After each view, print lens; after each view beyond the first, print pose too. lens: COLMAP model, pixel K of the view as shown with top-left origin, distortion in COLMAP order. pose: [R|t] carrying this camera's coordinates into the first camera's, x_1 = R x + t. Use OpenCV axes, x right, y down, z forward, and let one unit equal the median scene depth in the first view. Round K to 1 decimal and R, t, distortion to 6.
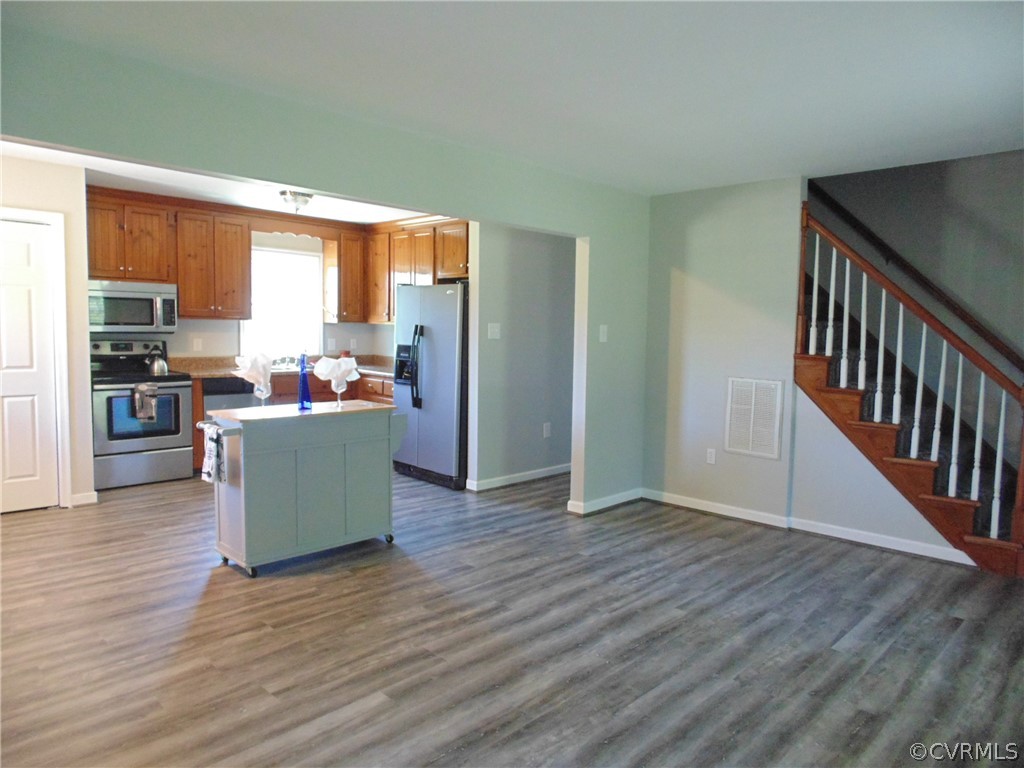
lens RADIAL K [[672.6, 0, 512.0], [0, 672.6, 384.0], [0, 0, 1]] dist [-0.010687, -0.003865]
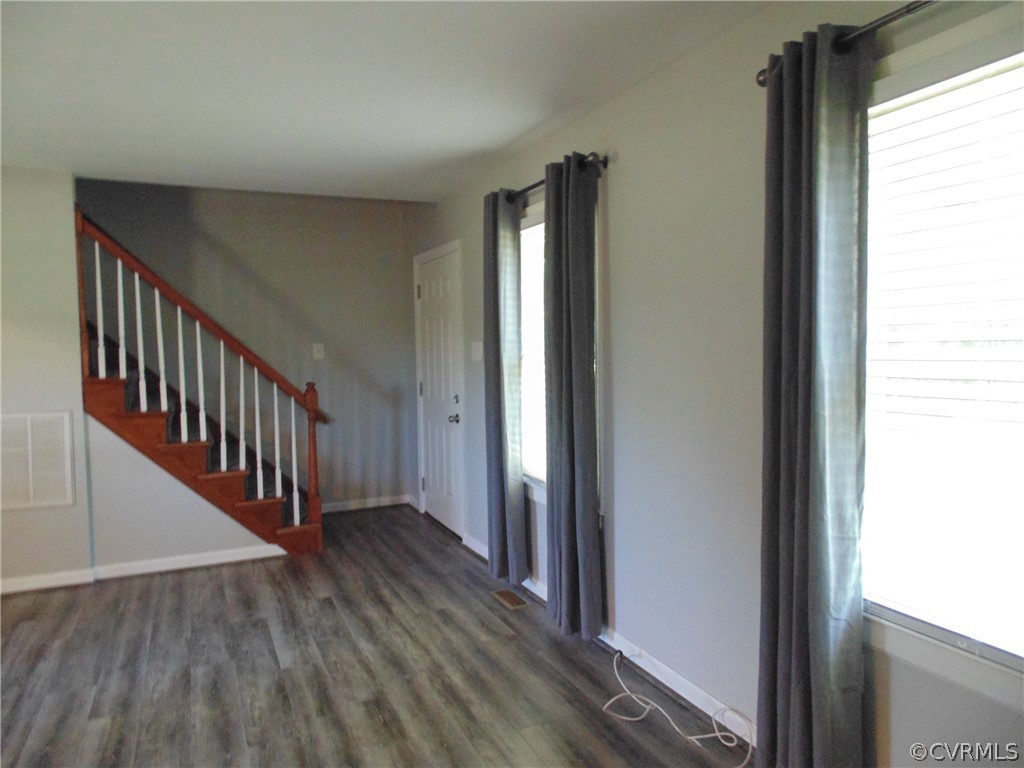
lens RADIAL K [[672.6, 0, 512.0], [0, 672.6, 384.0], [0, 0, 1]] dist [-0.010687, -0.003865]
pose [[0.348543, -0.067610, 0.934851, -0.232610], [0.090443, 0.995167, 0.038252, -0.025488], [-0.932919, 0.071218, 0.352974, 0.227883]]
